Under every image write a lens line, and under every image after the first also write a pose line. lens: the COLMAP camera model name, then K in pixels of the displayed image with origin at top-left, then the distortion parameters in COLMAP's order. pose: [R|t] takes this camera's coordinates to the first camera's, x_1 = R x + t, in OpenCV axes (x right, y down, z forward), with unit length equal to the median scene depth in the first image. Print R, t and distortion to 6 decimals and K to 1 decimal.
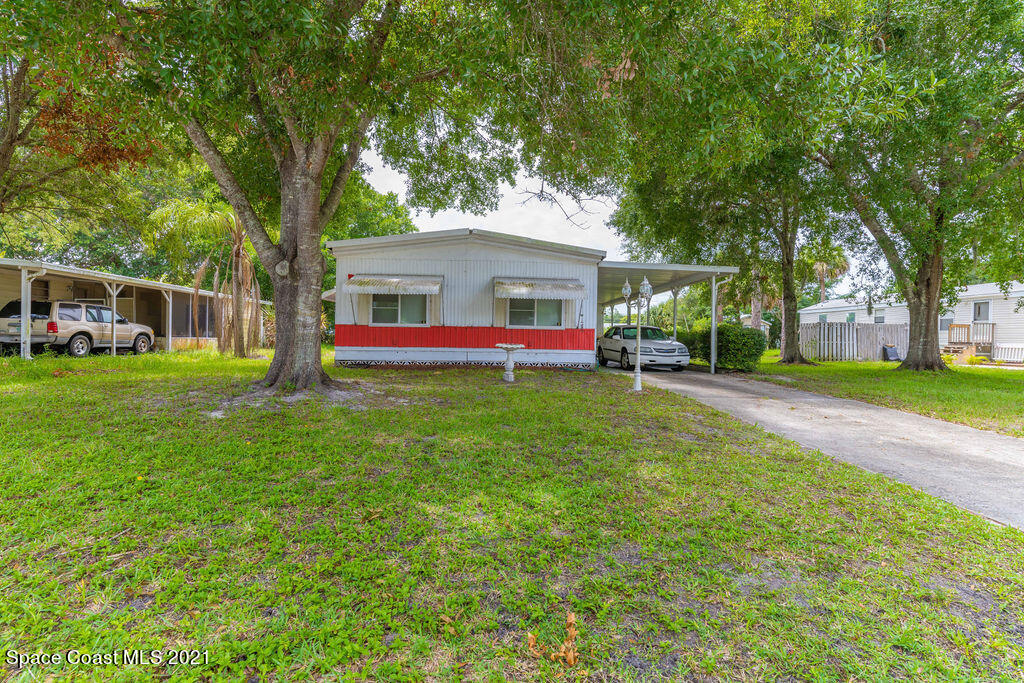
lens RADIAL K [[488.3, 0, 508.6], [0, 488.3, 337.0], [0, 0, 1]] dist [0.022571, -0.000102]
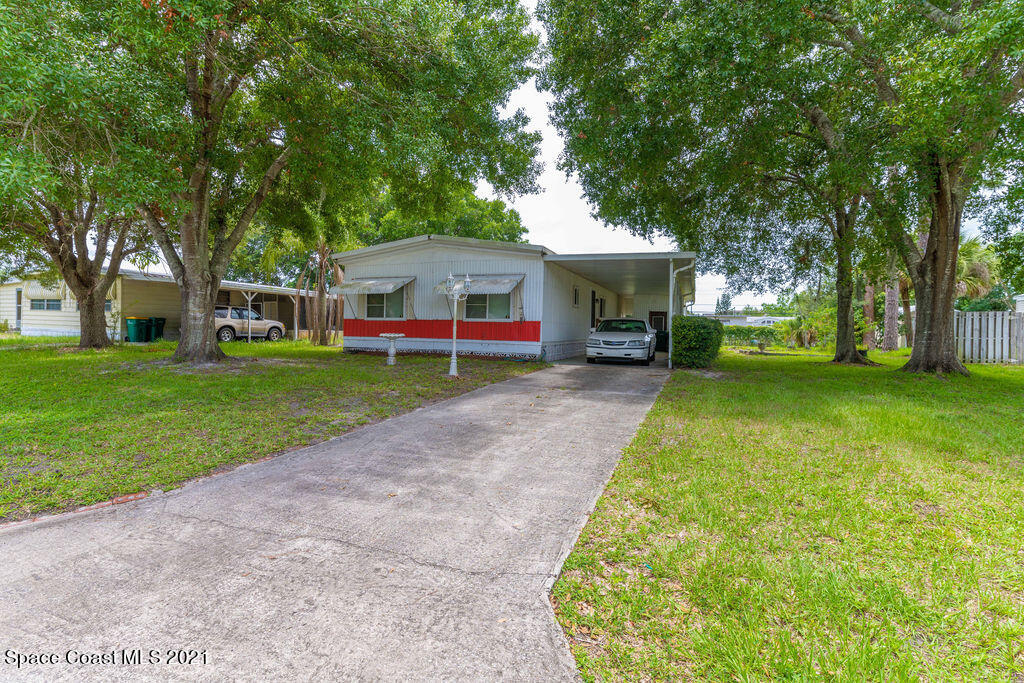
lens RADIAL K [[488.3, 0, 508.6], [0, 488.3, 337.0], [0, 0, 1]] dist [0.022571, -0.000102]
pose [[0.901435, 0.006940, -0.432859, 0.562879], [-0.003464, 0.999955, 0.008819, 0.007988], [0.432901, -0.006451, 0.901419, 0.039165]]
